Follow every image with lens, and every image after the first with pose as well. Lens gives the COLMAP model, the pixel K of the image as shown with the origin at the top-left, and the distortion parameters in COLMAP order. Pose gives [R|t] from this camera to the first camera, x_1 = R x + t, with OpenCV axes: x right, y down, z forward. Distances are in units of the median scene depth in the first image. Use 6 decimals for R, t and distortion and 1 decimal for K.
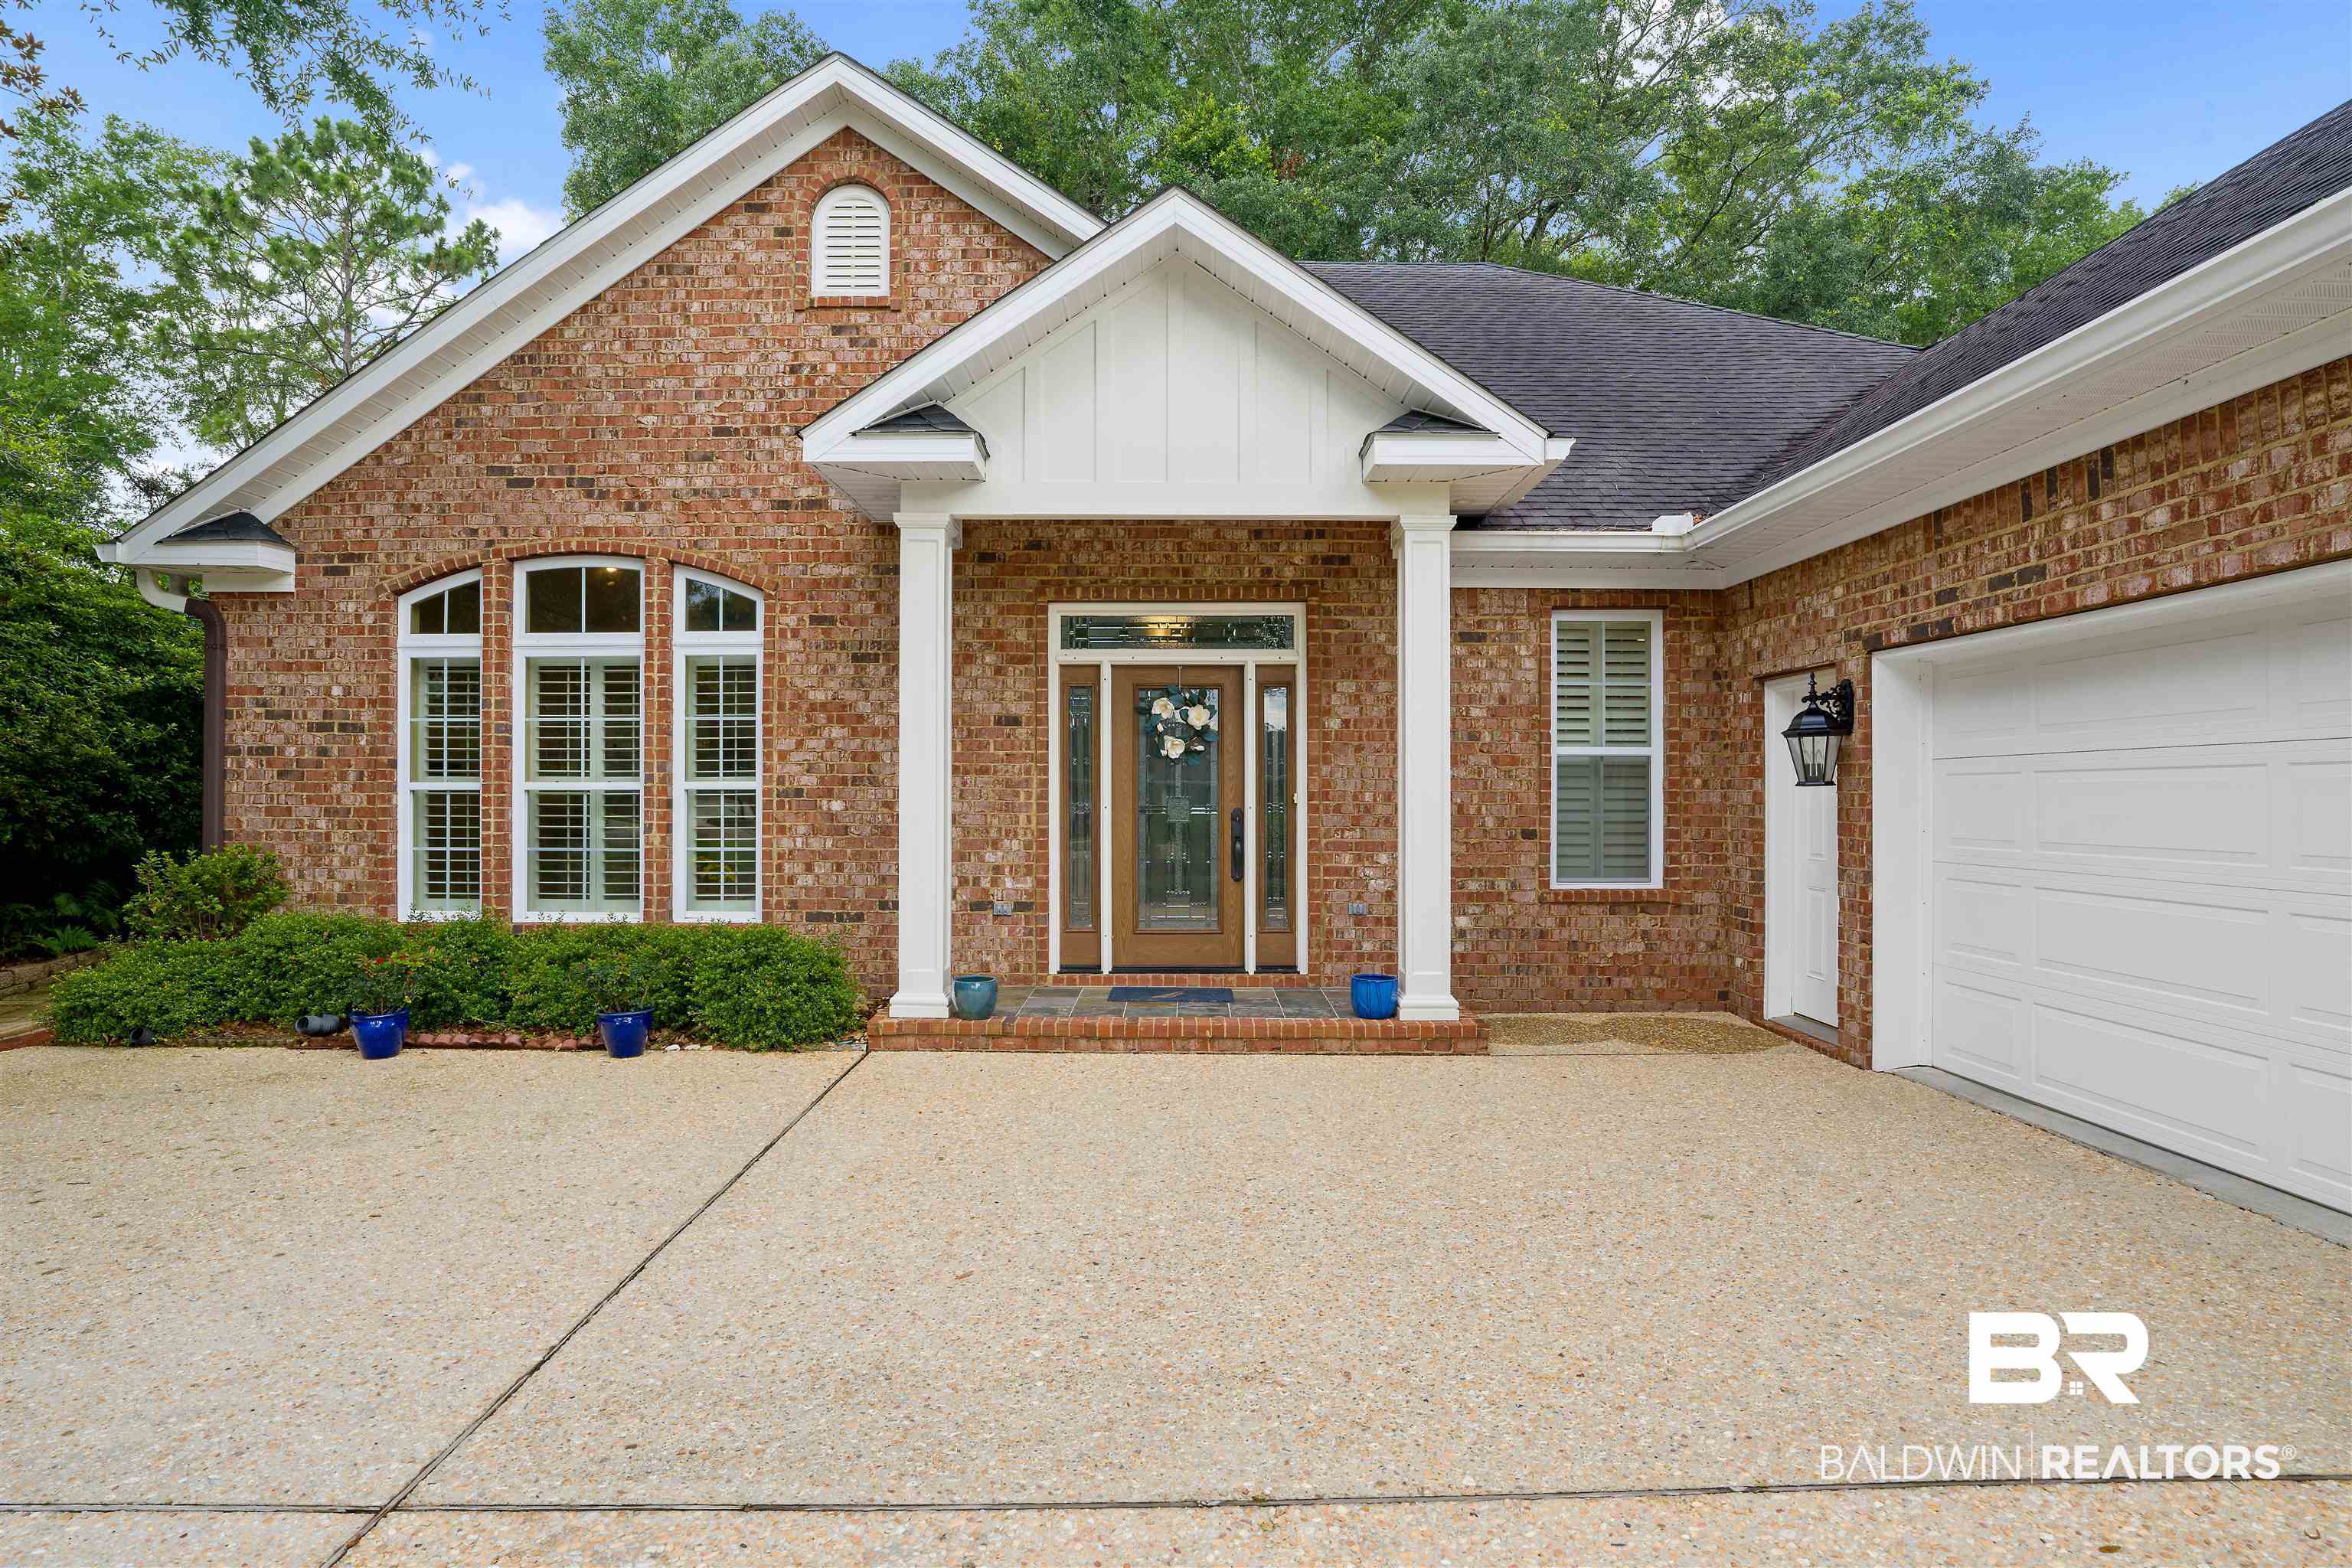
lens RADIAL K [[1256.4, 0, 1176.3], [0, 1256.4, 787.5], [0, 0, 1]] dist [-0.043785, 0.008008]
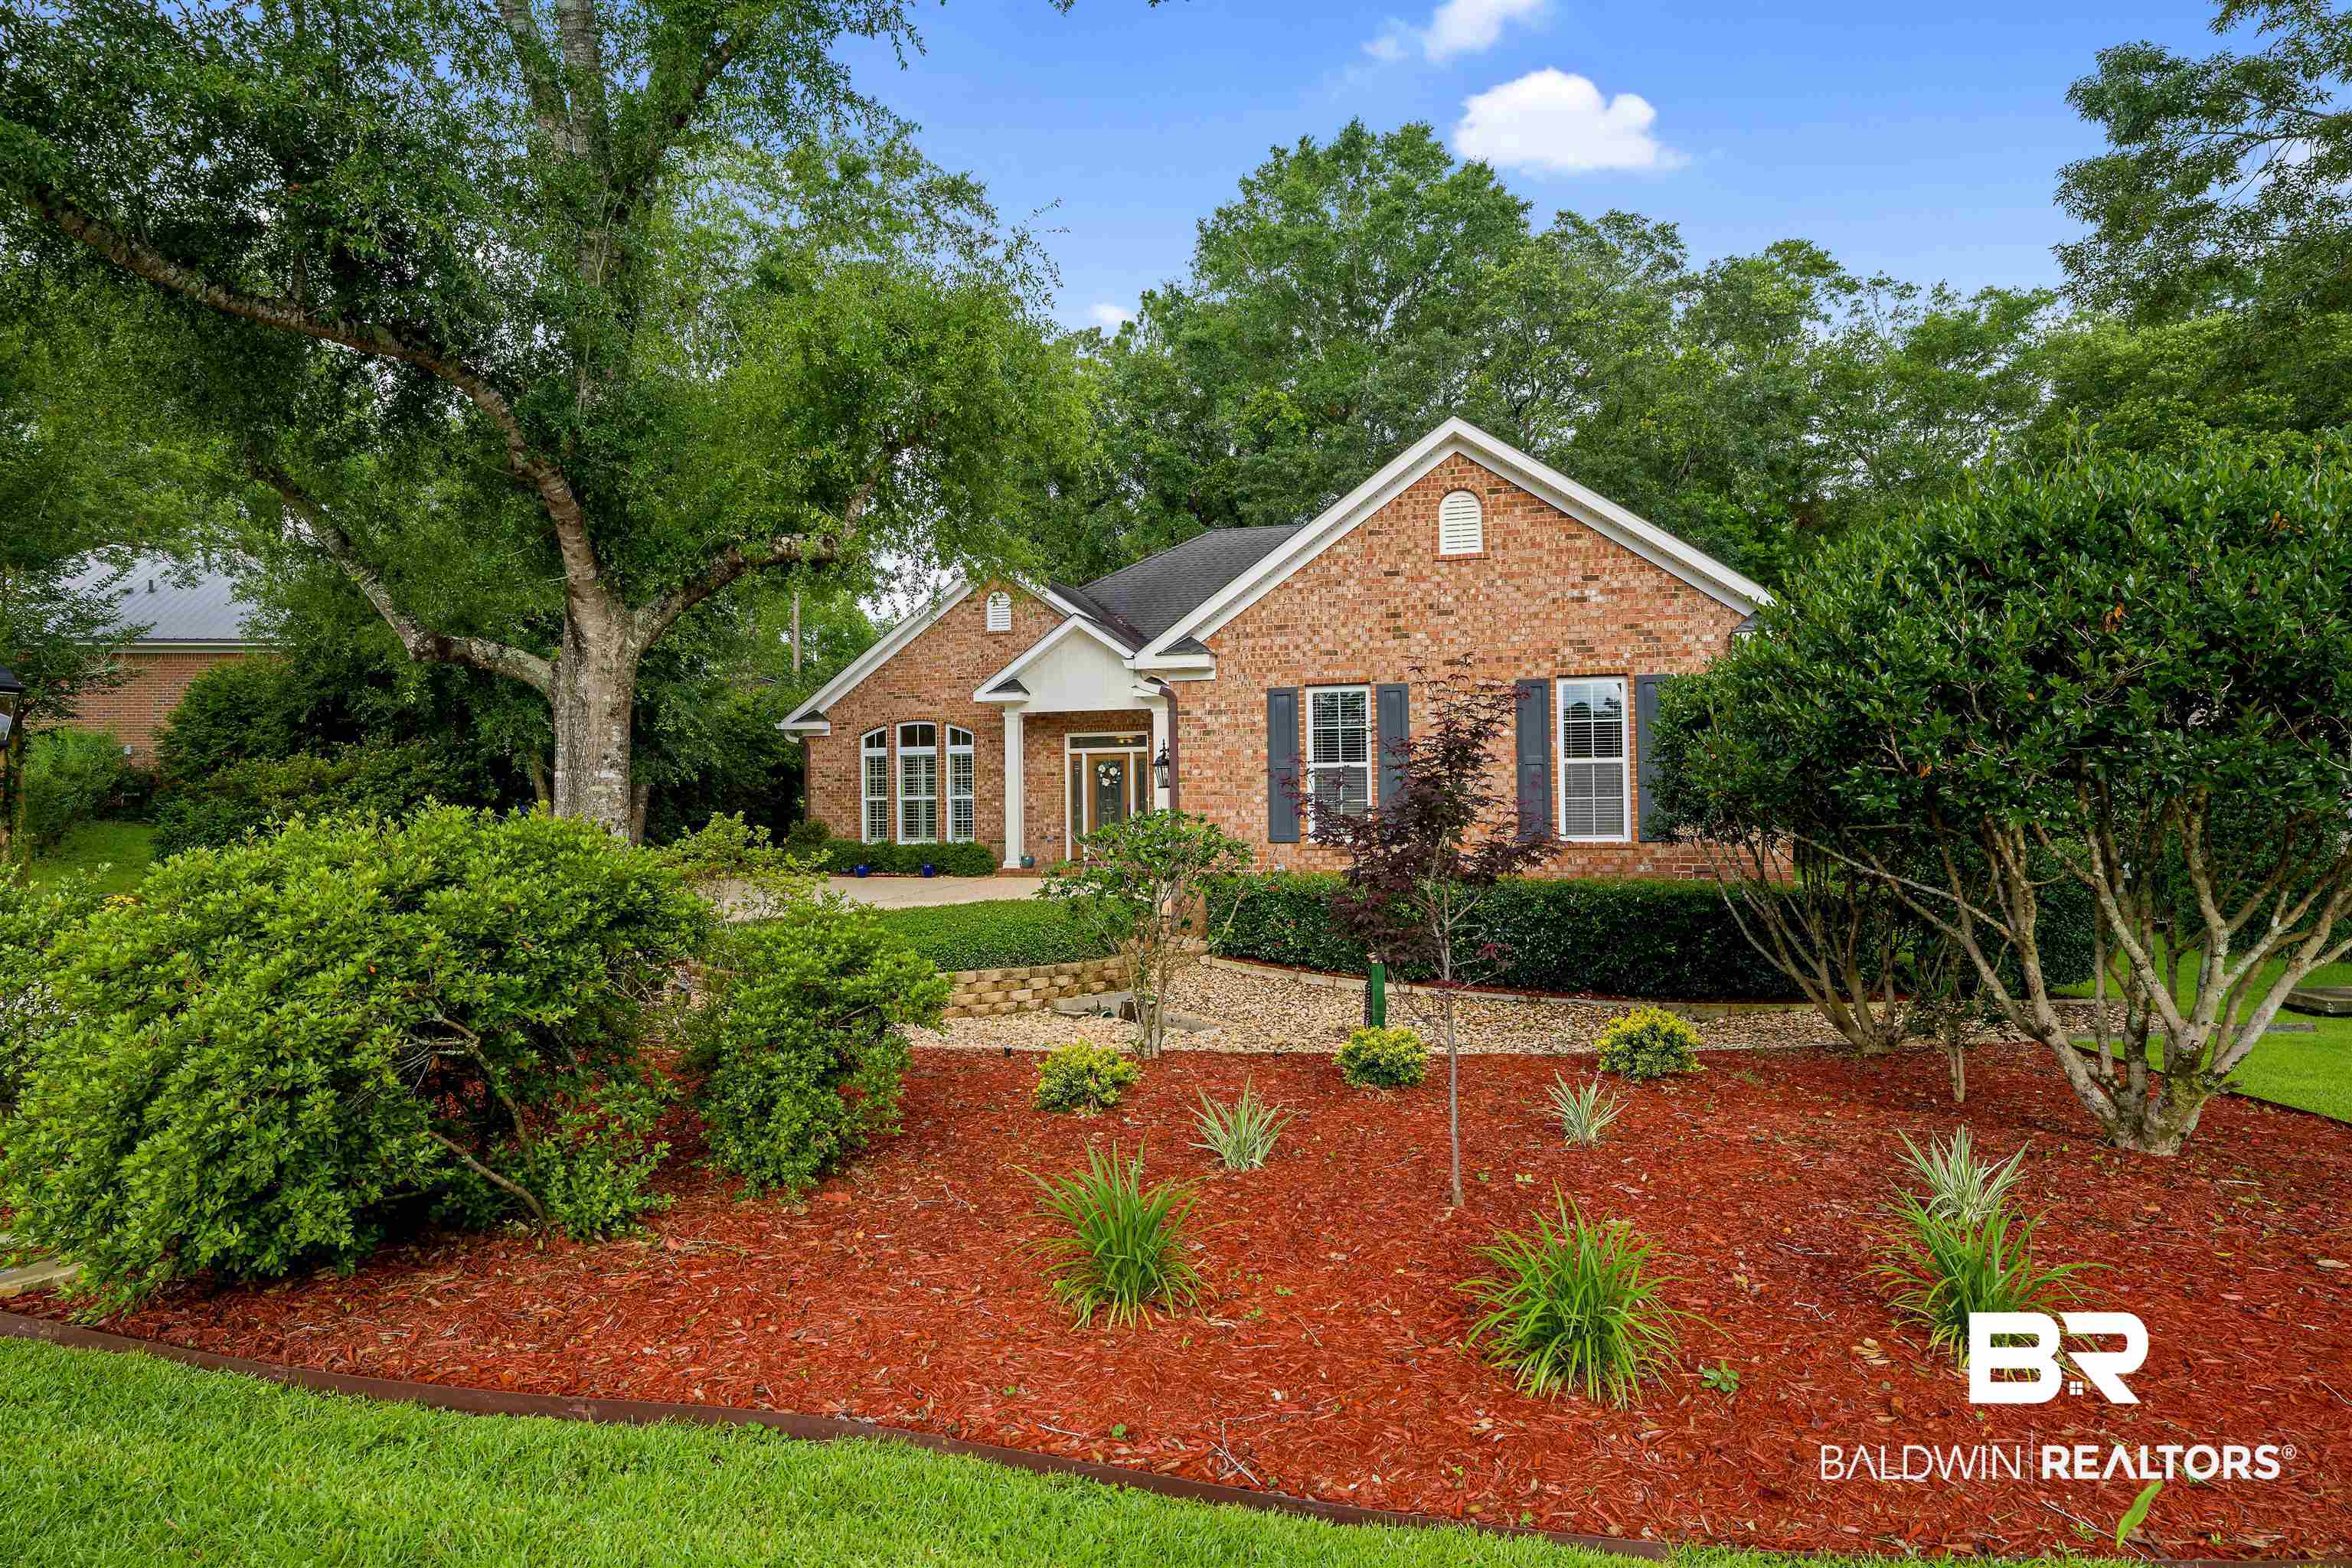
lens RADIAL K [[1256.4, 0, 1167.7], [0, 1256.4, 779.8], [0, 0, 1]] dist [-0.043785, 0.008008]
pose [[0.960832, -0.016554, -0.276637, 0.941047], [0.012514, 0.999788, -0.016363, 0.011590], [0.276849, 0.012261, 0.960835, -1.745087]]
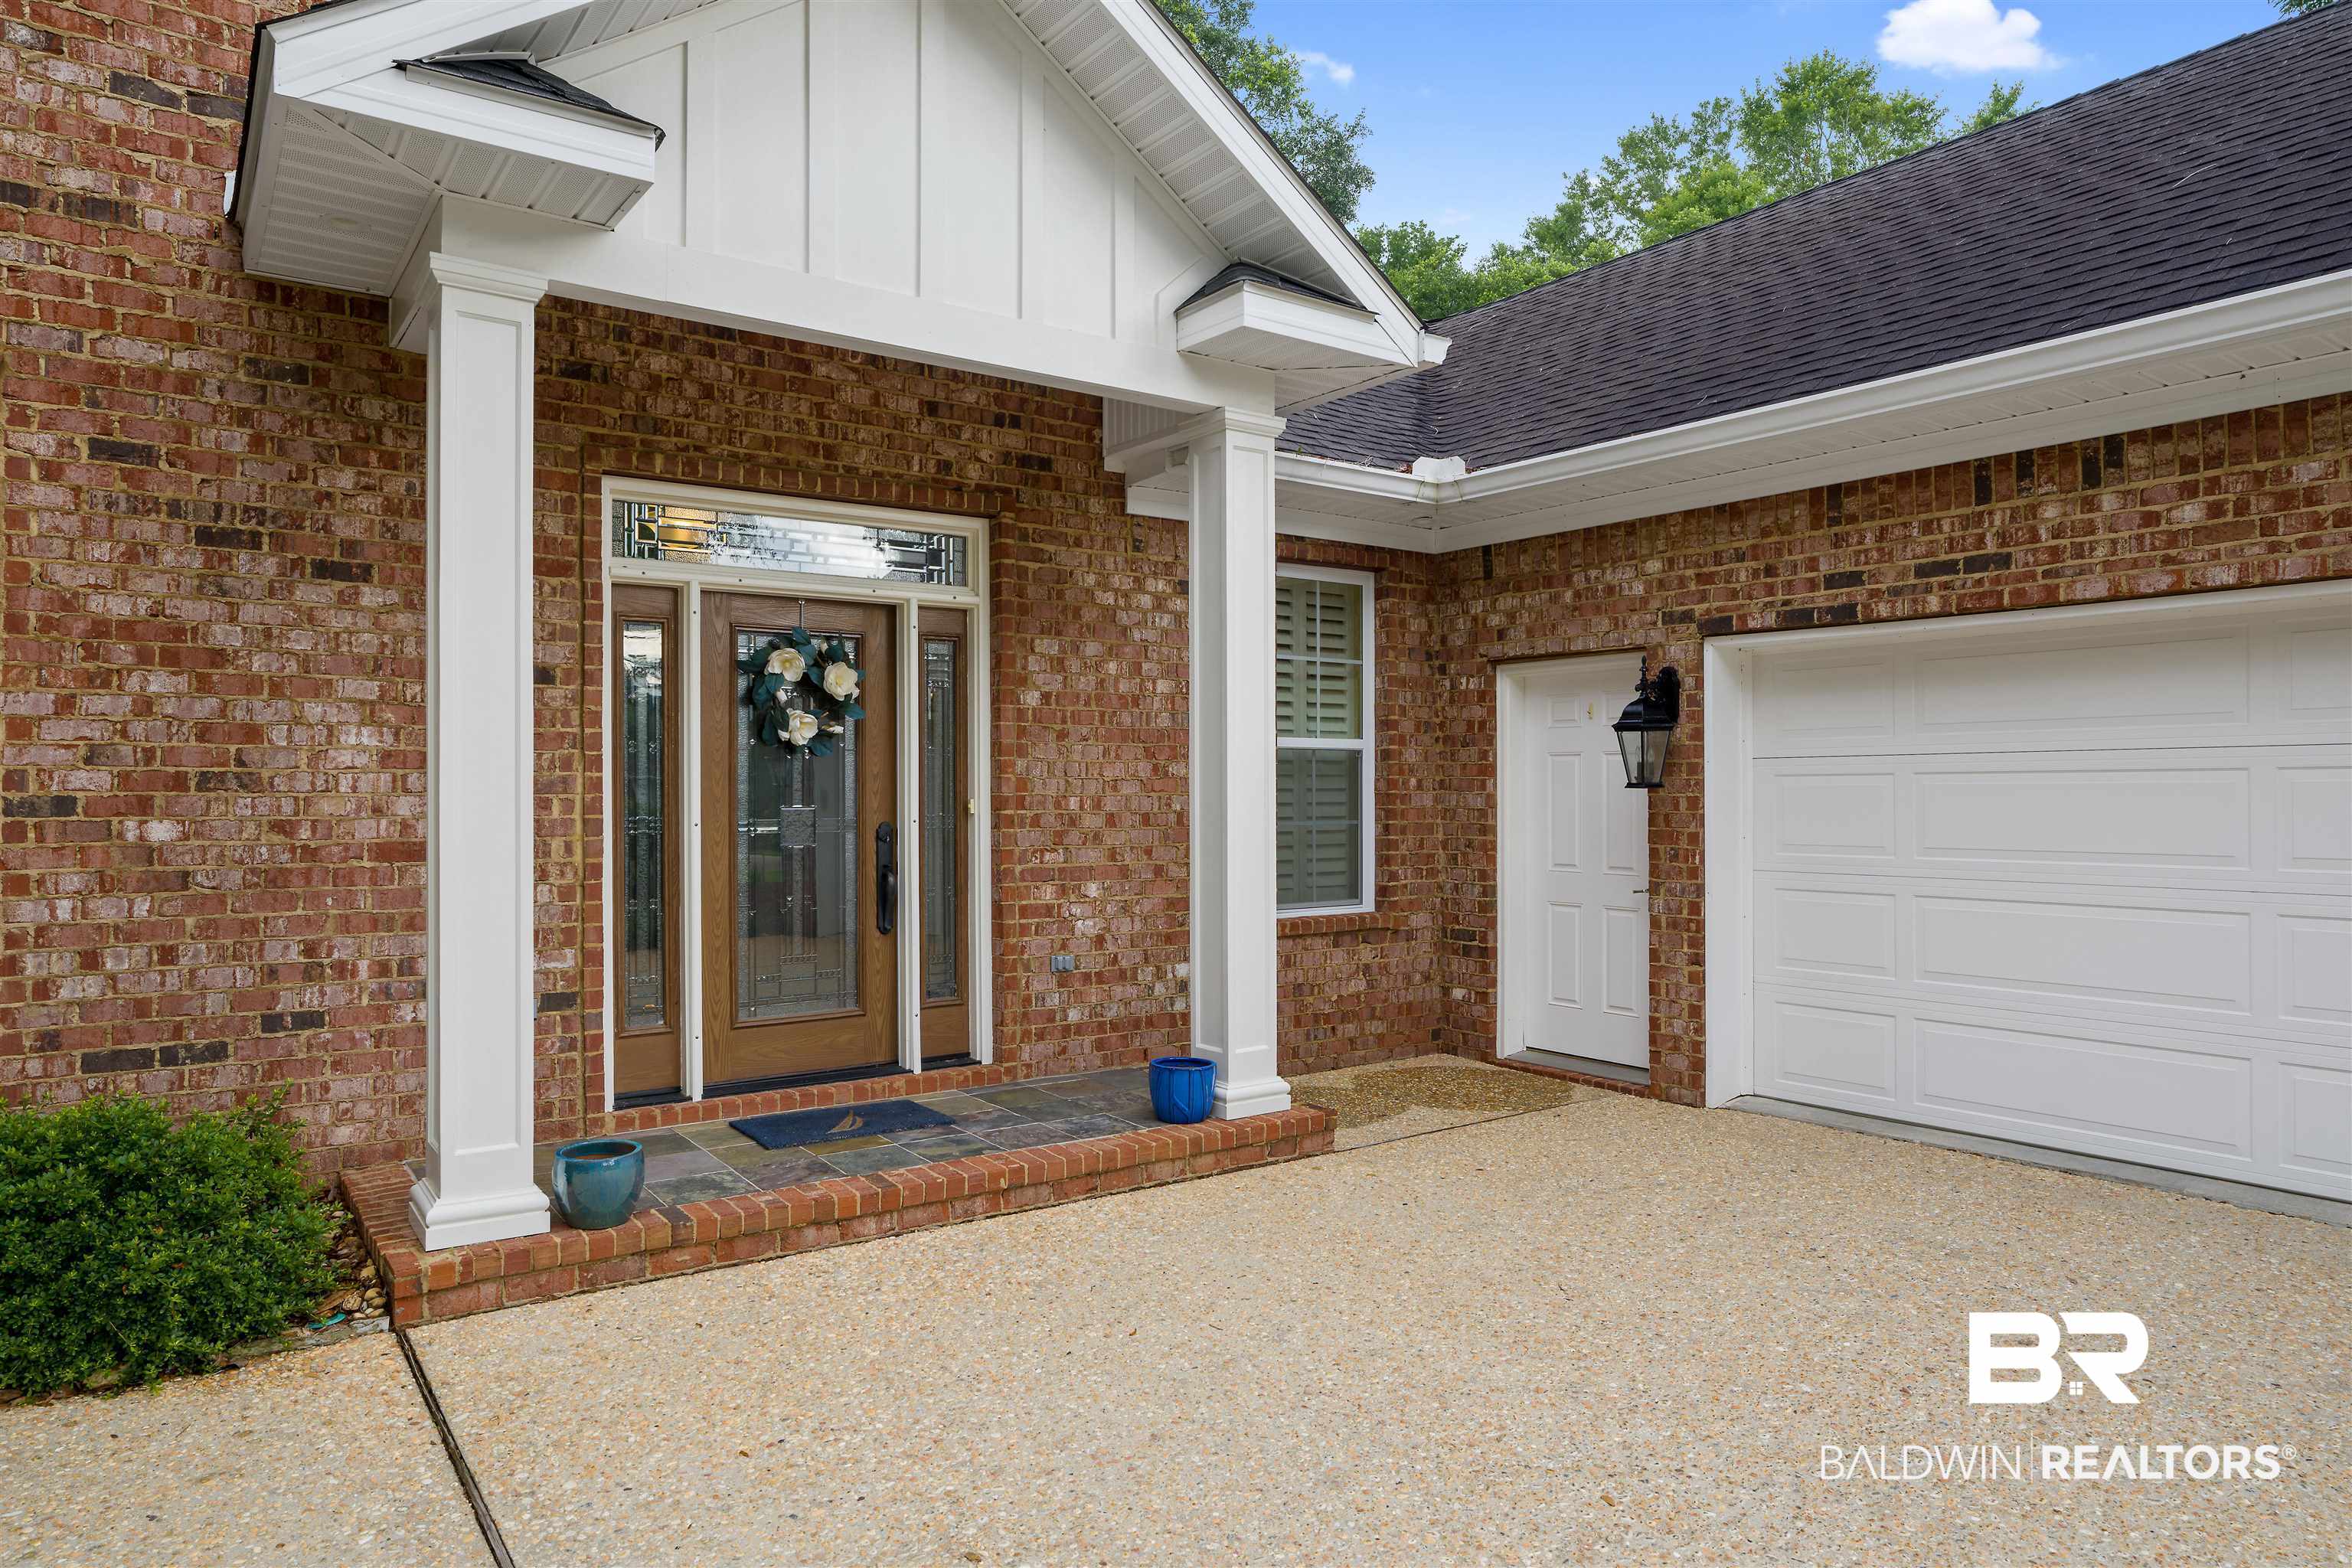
lens RADIAL K [[1452.3, 0, 1179.2], [0, 1452.3, 781.7], [0, 0, 1]] dist [-0.032606, 0.020369]
pose [[0.805757, -0.000724, 0.592246, -0.283853], [0.000748, 1.000000, 0.000205, -0.004873], [-0.592246, 0.000278, 0.805757, 0.306606]]
